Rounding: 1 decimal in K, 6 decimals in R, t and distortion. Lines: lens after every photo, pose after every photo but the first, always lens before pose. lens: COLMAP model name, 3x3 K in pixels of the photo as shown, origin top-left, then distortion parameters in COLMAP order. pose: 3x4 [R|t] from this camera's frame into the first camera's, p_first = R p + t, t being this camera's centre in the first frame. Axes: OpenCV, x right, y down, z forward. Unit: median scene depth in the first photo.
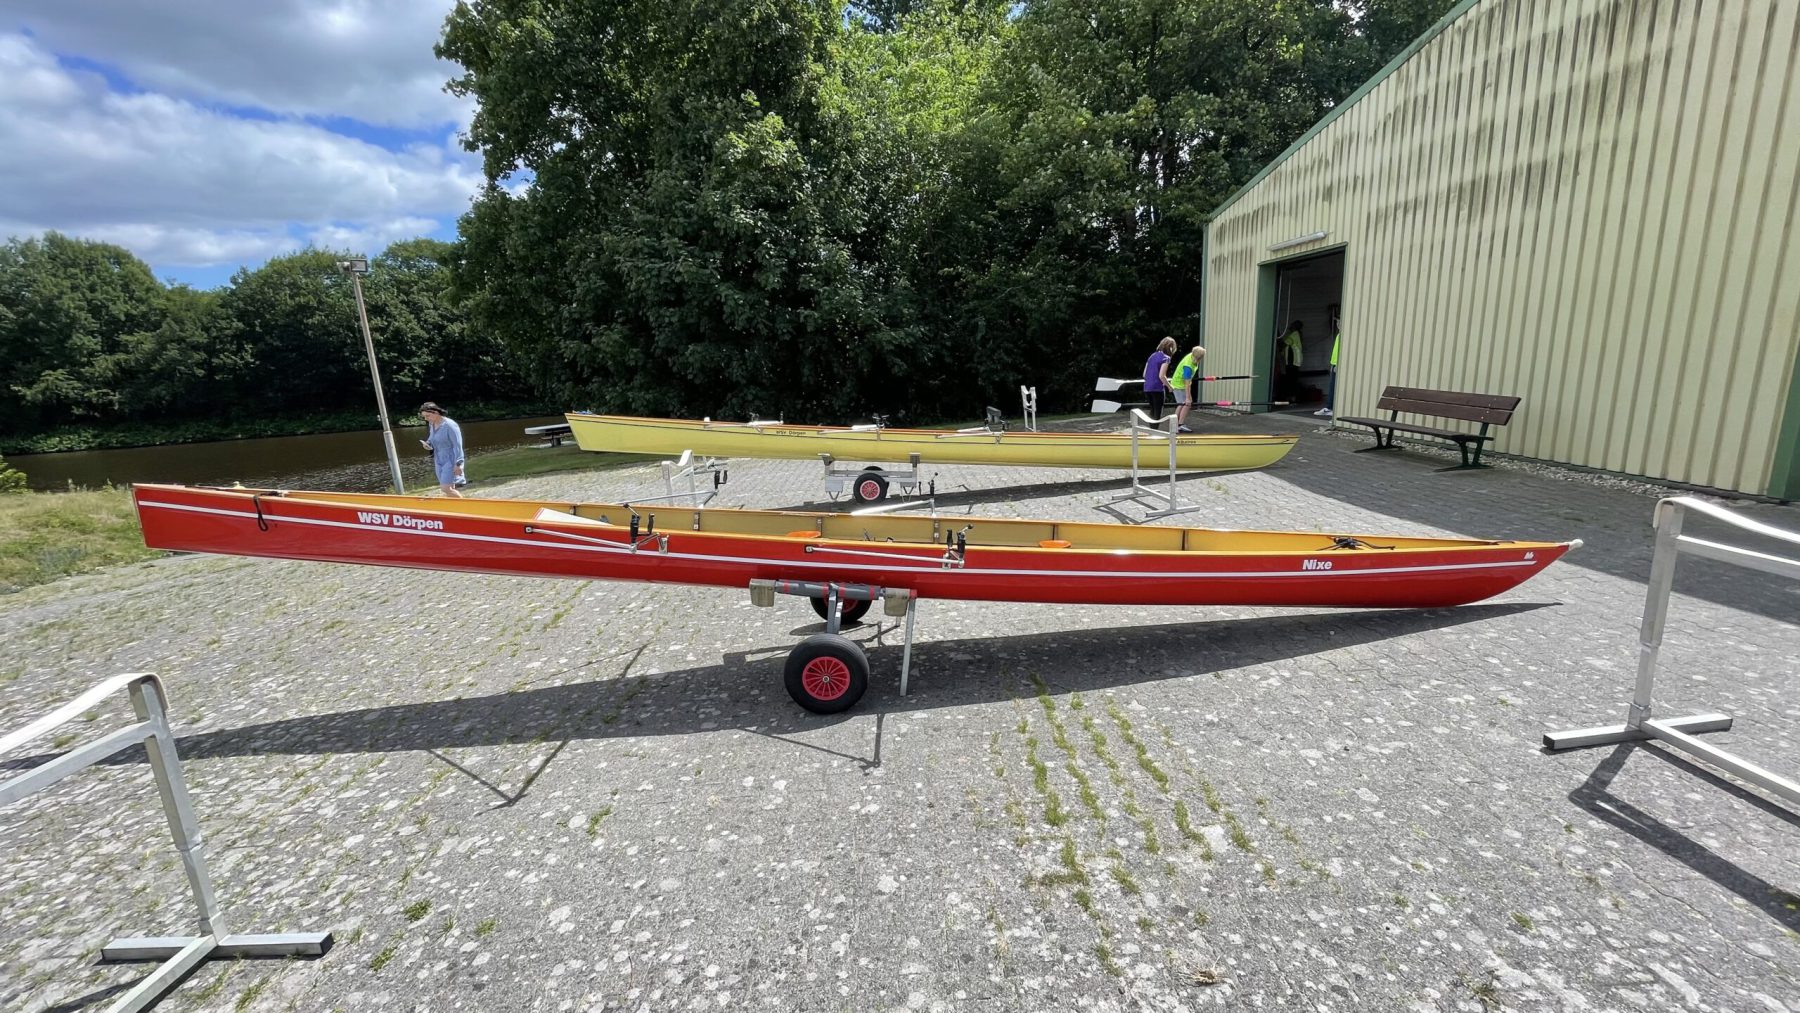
lens RADIAL K [[728.1, 0, 894.6], [0, 728.1, 508.1], [0, 0, 1]] dist [-0.002297, 0.000191]
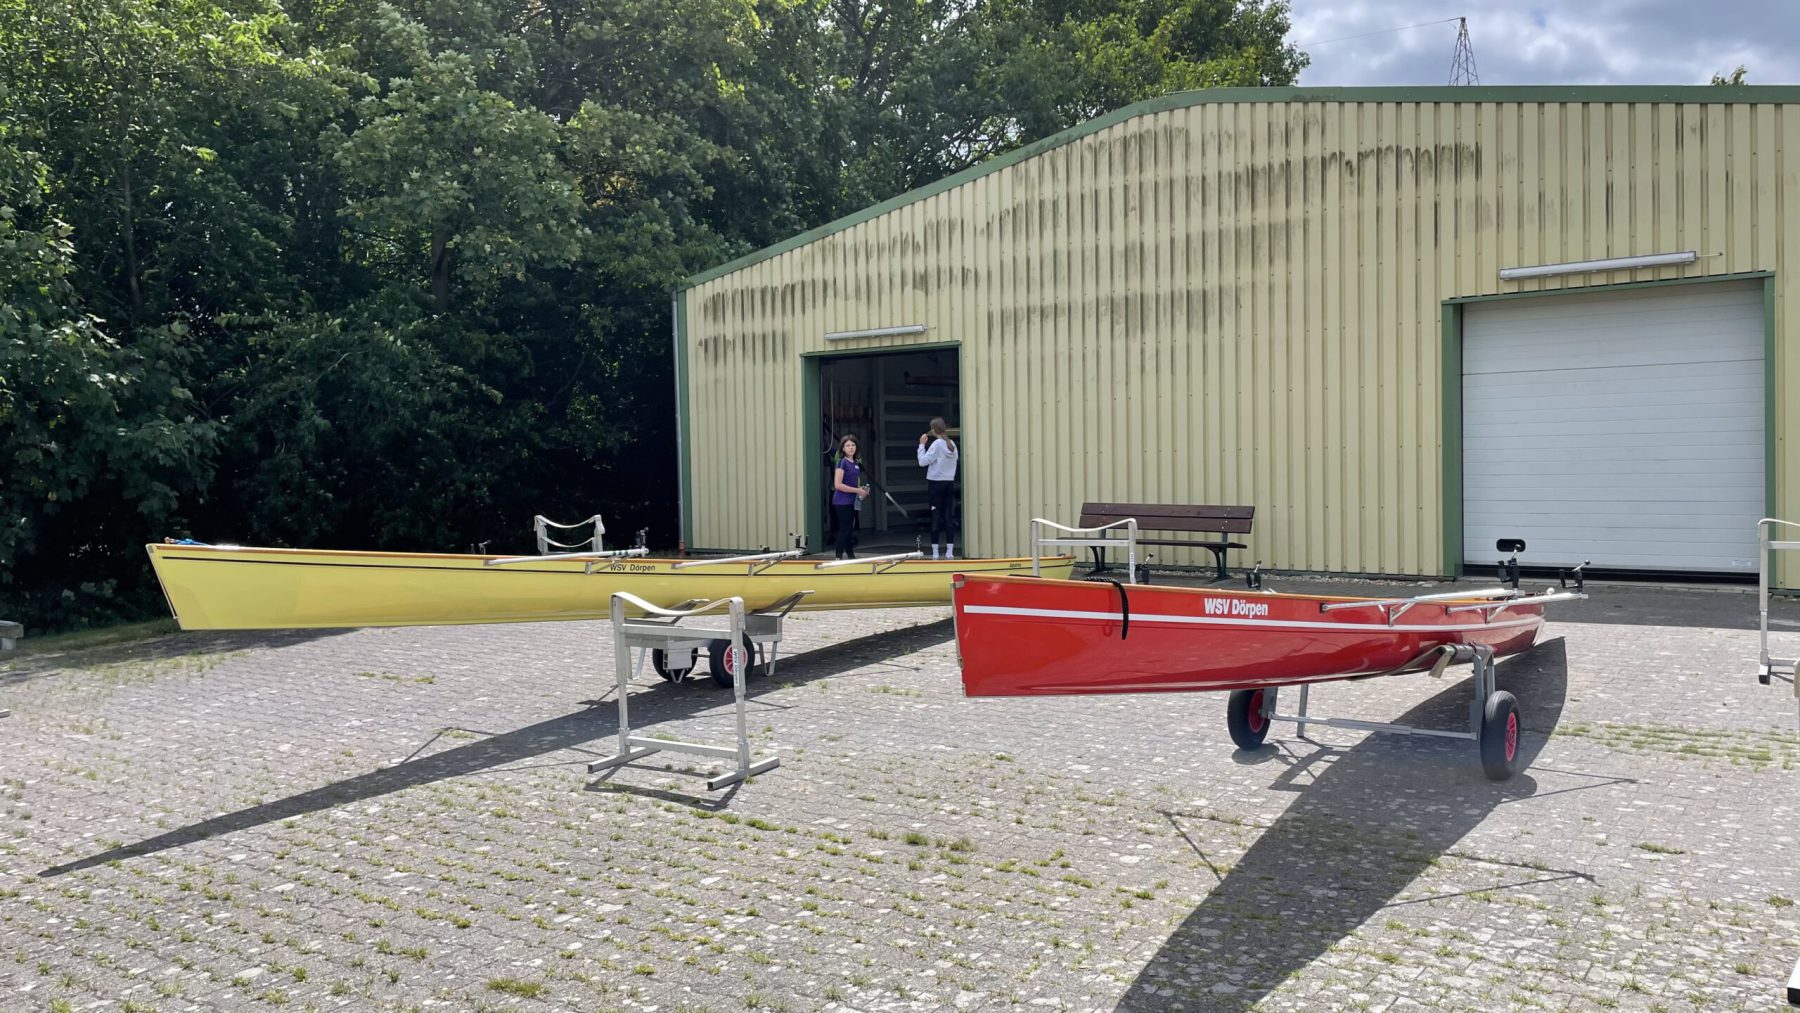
lens RADIAL K [[1362.5, 0, 909.7], [0, 1362.5, 496.2], [0, 0, 1]] dist [0.093519, -0.116646]
pose [[0.601935, 0.014132, 0.798420, -1.463196], [0.157167, 0.978190, -0.135803, 0.032352], [-0.782926, 0.207230, 0.586586, 0.342411]]
